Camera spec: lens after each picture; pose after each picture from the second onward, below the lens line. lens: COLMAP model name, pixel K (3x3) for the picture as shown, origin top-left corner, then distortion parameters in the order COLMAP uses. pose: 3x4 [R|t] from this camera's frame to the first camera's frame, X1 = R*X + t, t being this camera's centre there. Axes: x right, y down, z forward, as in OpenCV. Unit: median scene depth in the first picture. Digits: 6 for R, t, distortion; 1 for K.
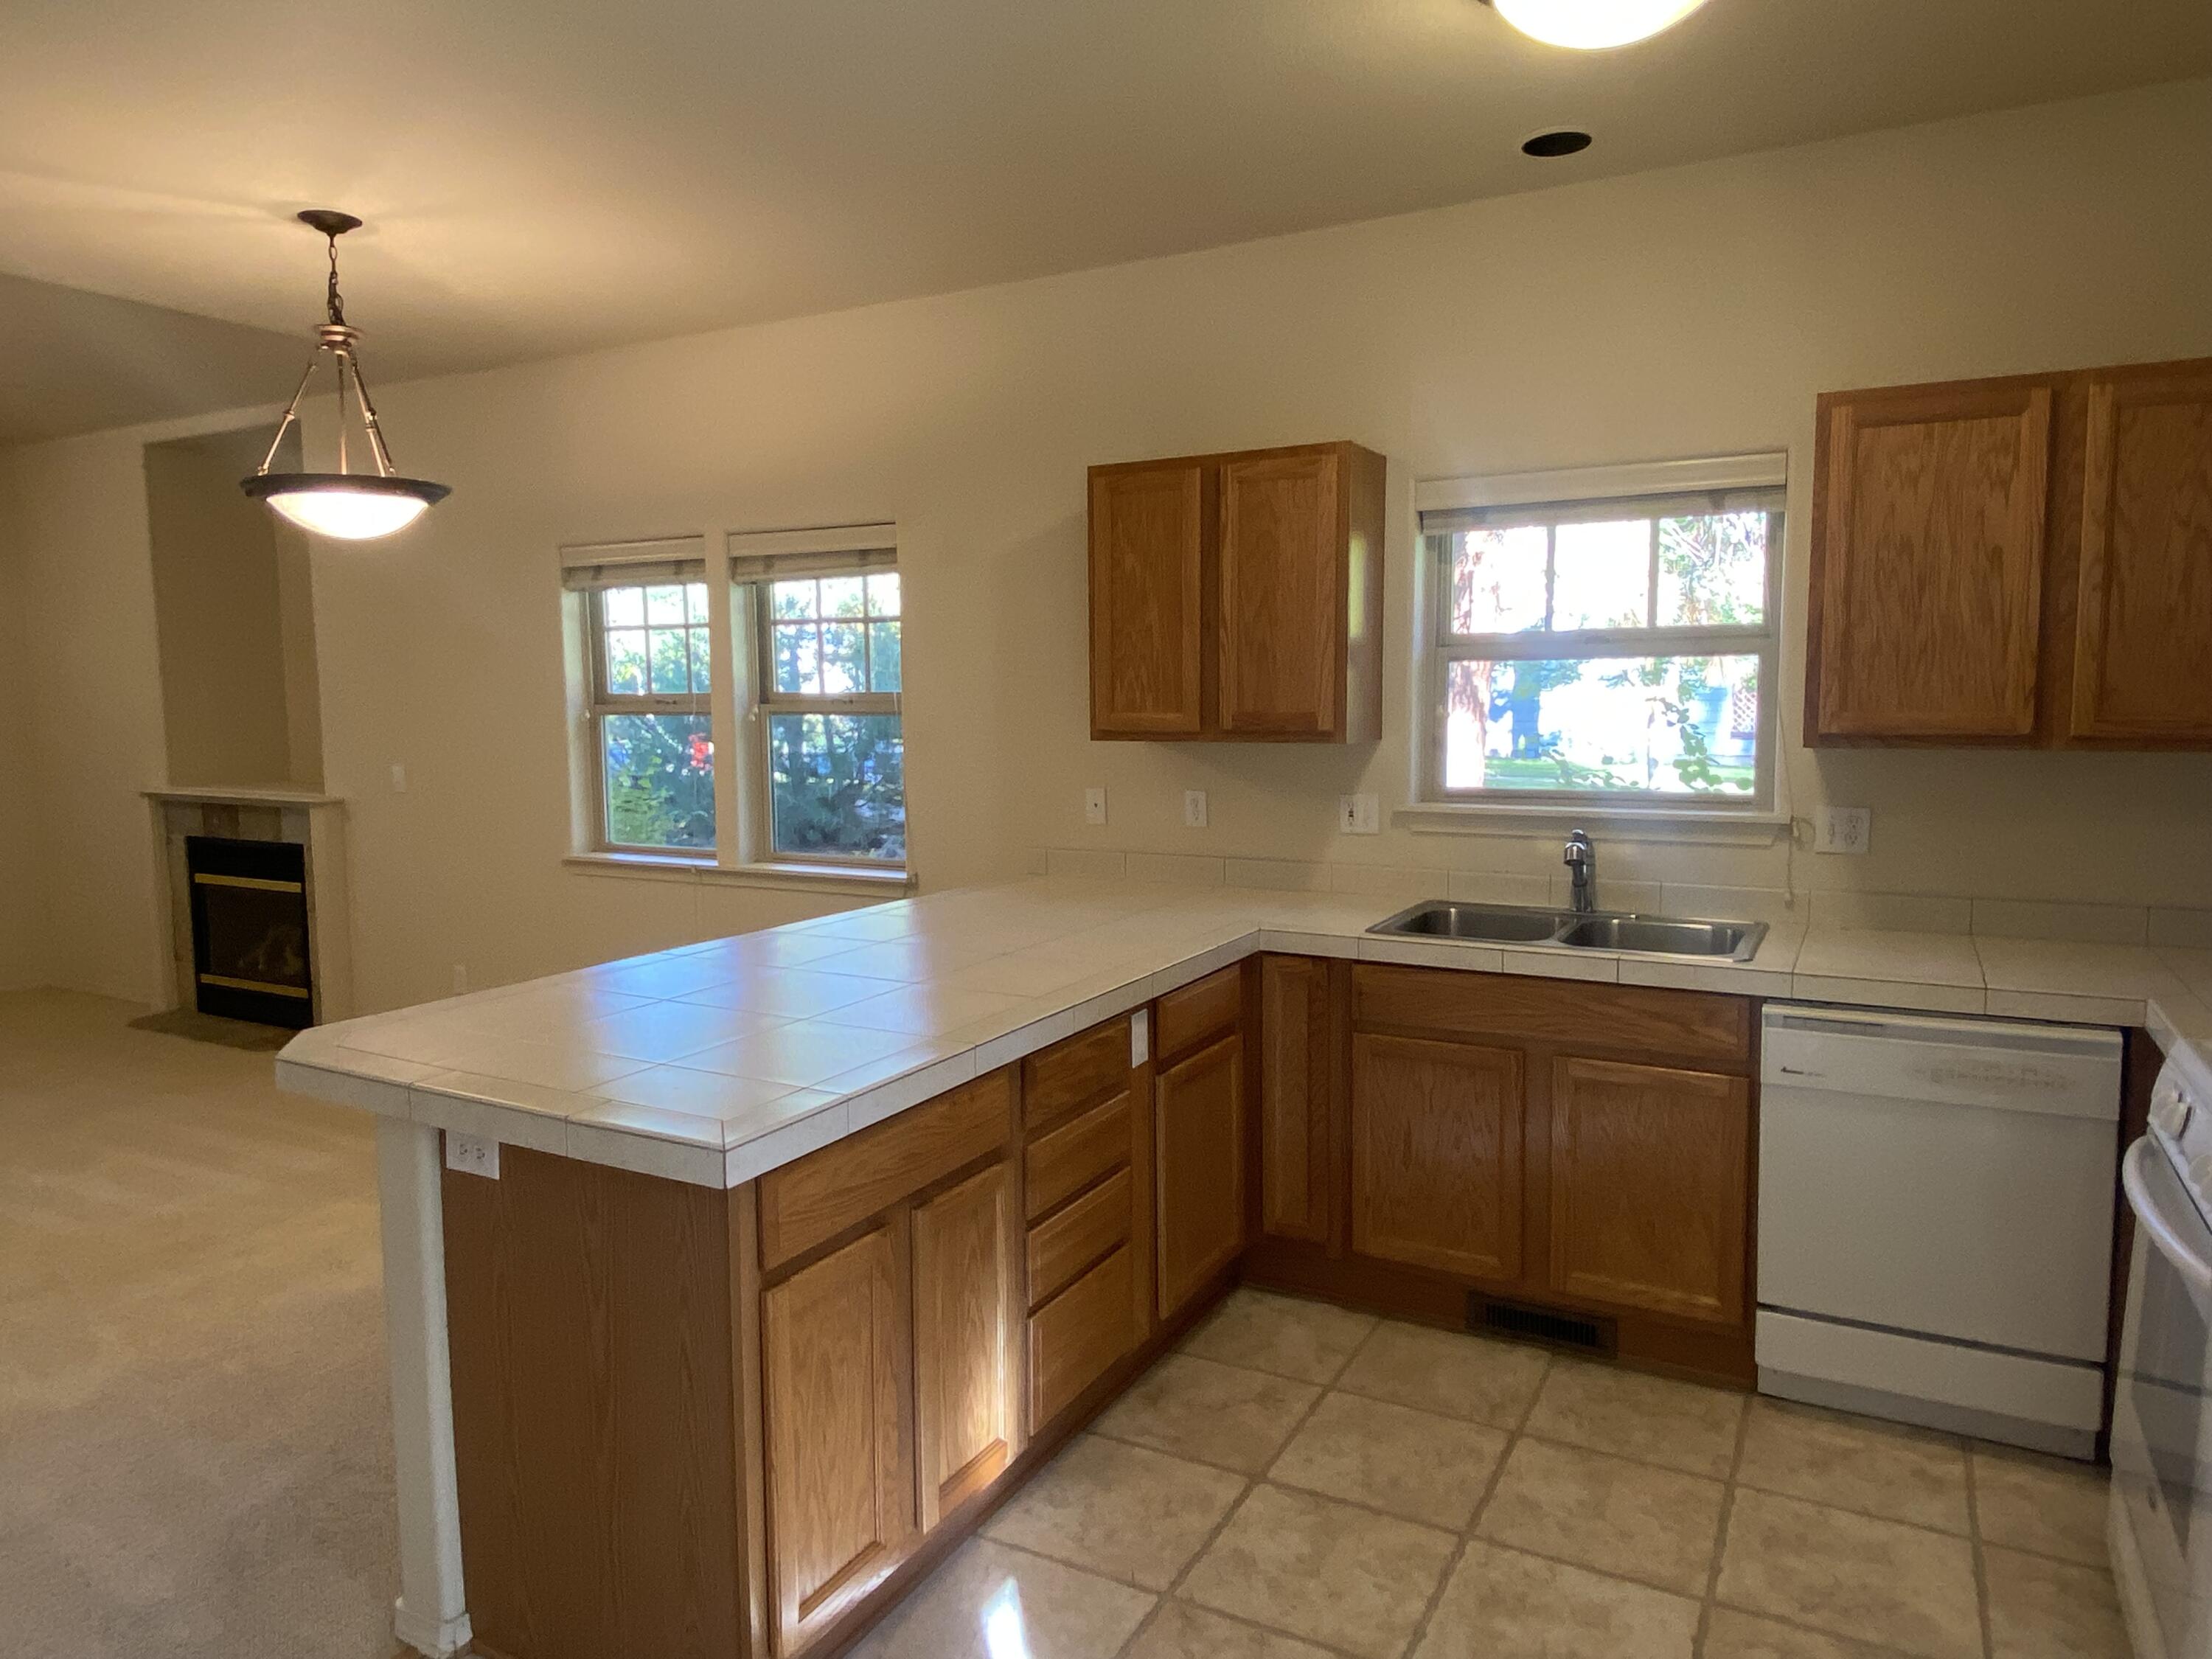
lens RADIAL K [[1445.9, 0, 1106.0], [0, 1445.9, 829.5], [0, 0, 1]] dist [0.044029, -0.000965]
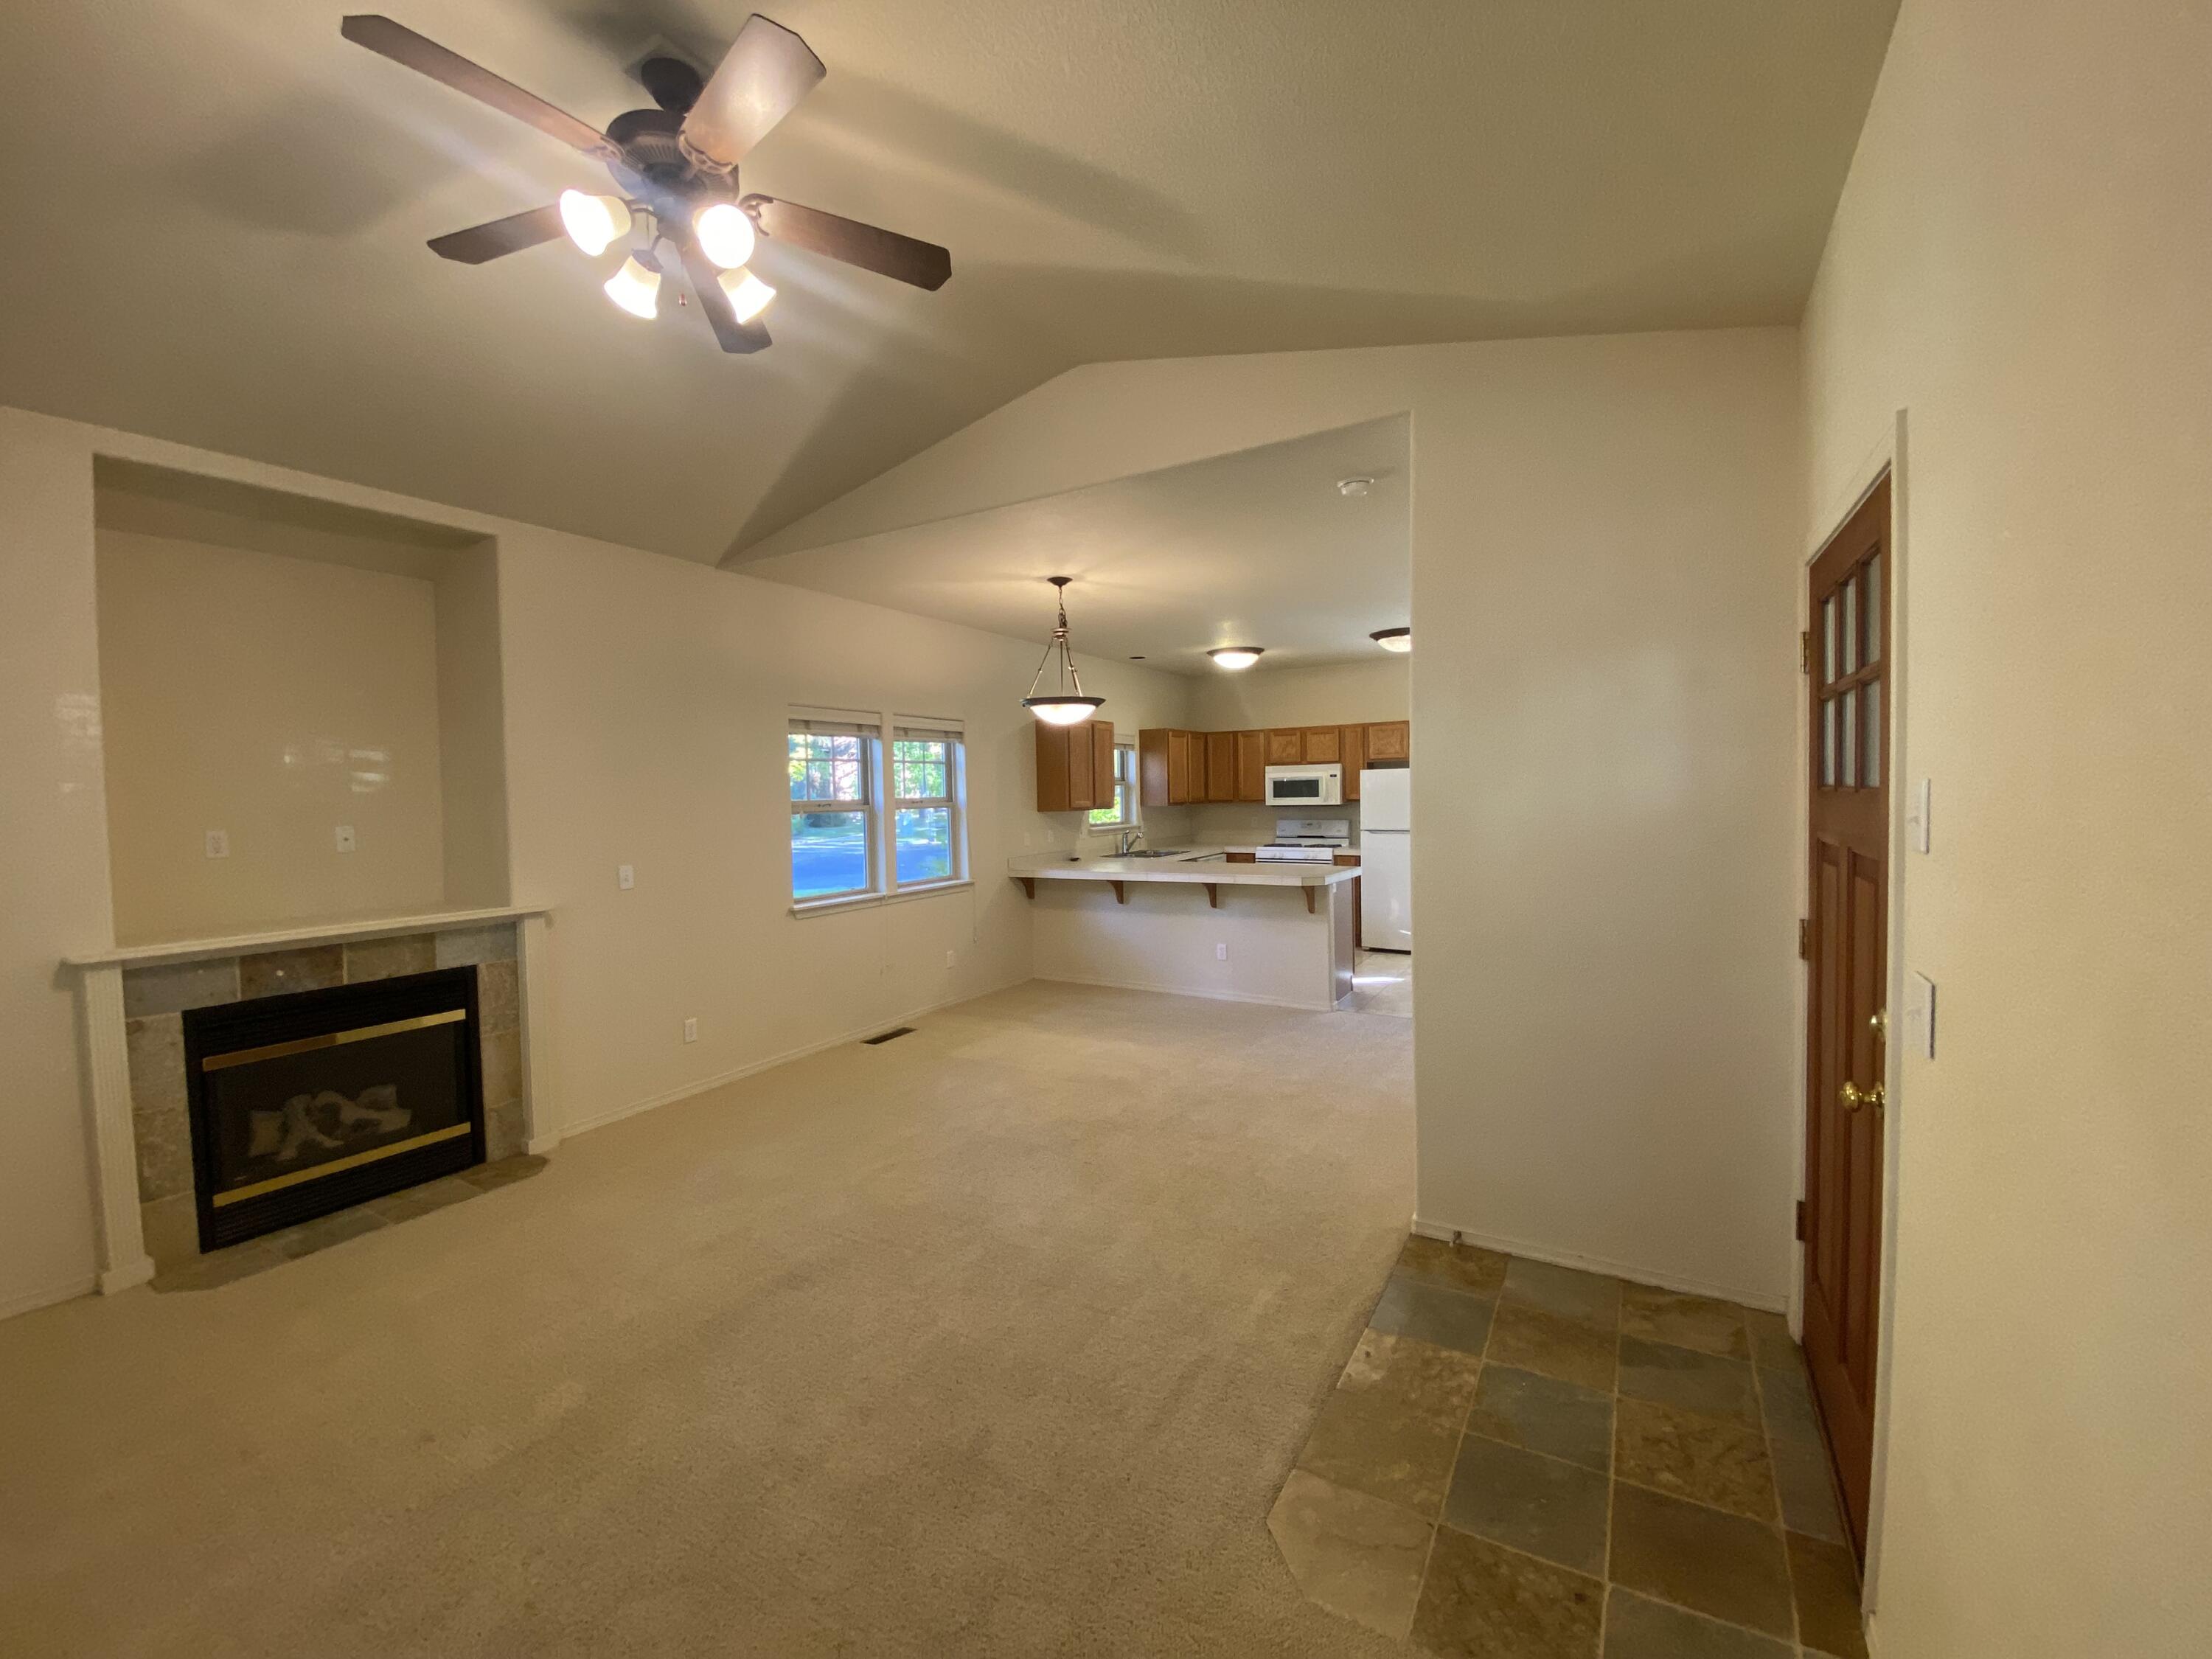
lens RADIAL K [[908.8, 0, 1111.8], [0, 908.8, 821.1], [0, 0, 1]] dist [0.024023, -0.020169]
pose [[0.024987, -0.024142, 0.999396, -1.798138], [0.124388, 0.992015, 0.020854, -0.070125], [-0.991919, 0.123791, 0.027790, 0.882913]]
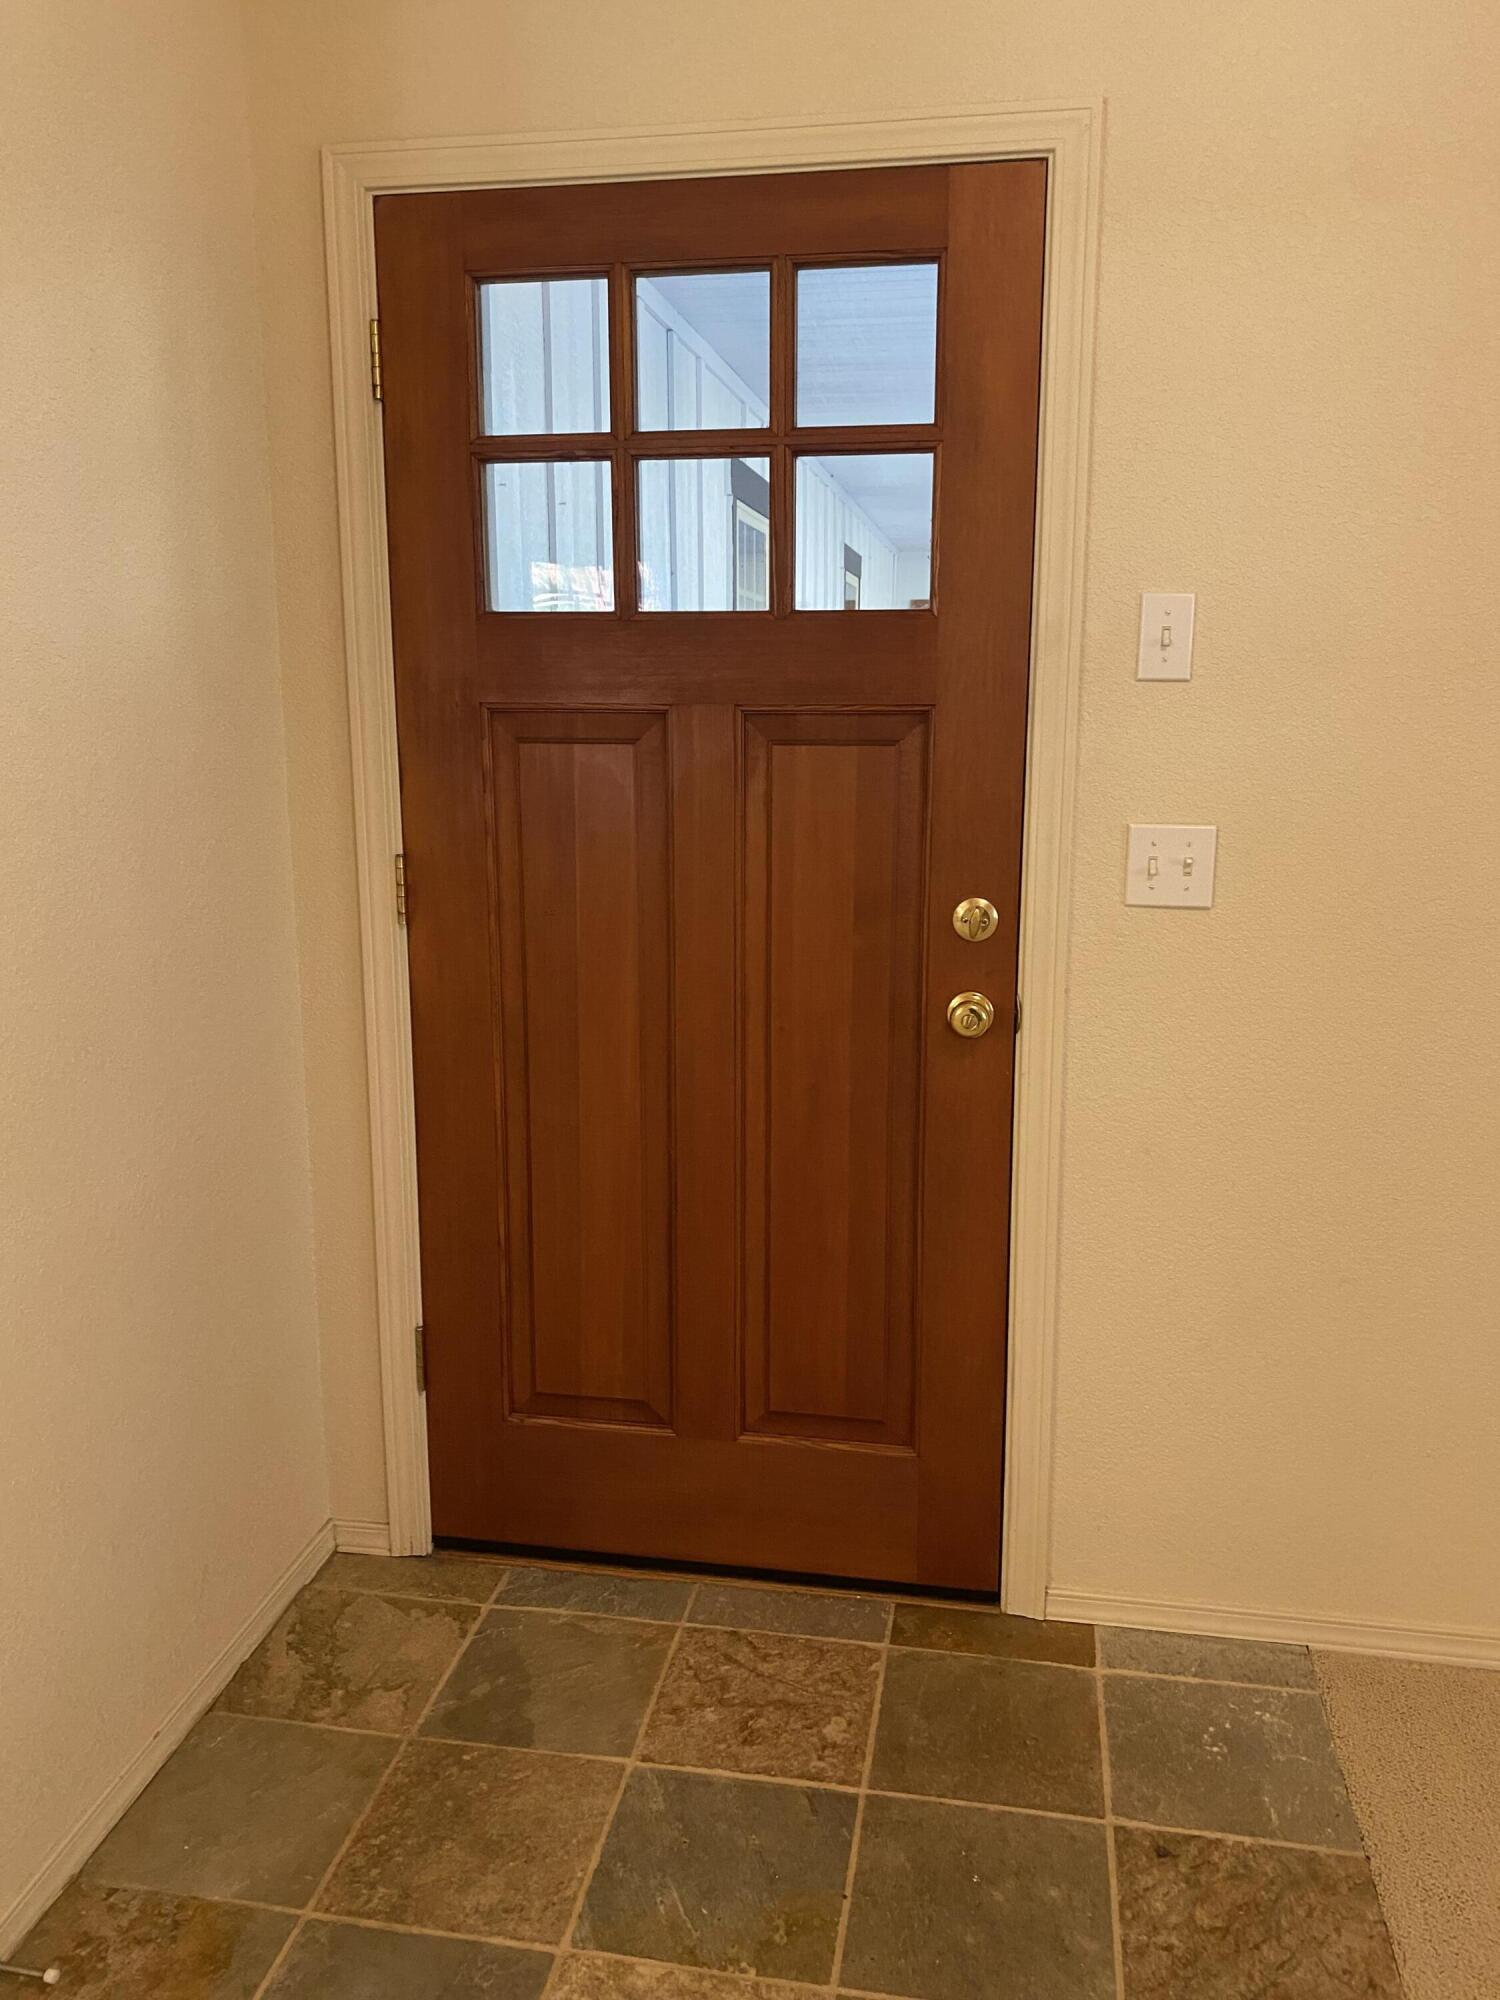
lens RADIAL K [[1506.3, 0, 750.0], [0, 1506.3, 1000.0], [0, 0, 1]] dist [-0.009460, -0.002608]
pose [[-0.945923, 0.076526, -0.315236, -1.125644], [-0.020643, 0.955606, 0.293922, -0.050262], [0.323734, 0.284535, -0.902350, 1.019410]]
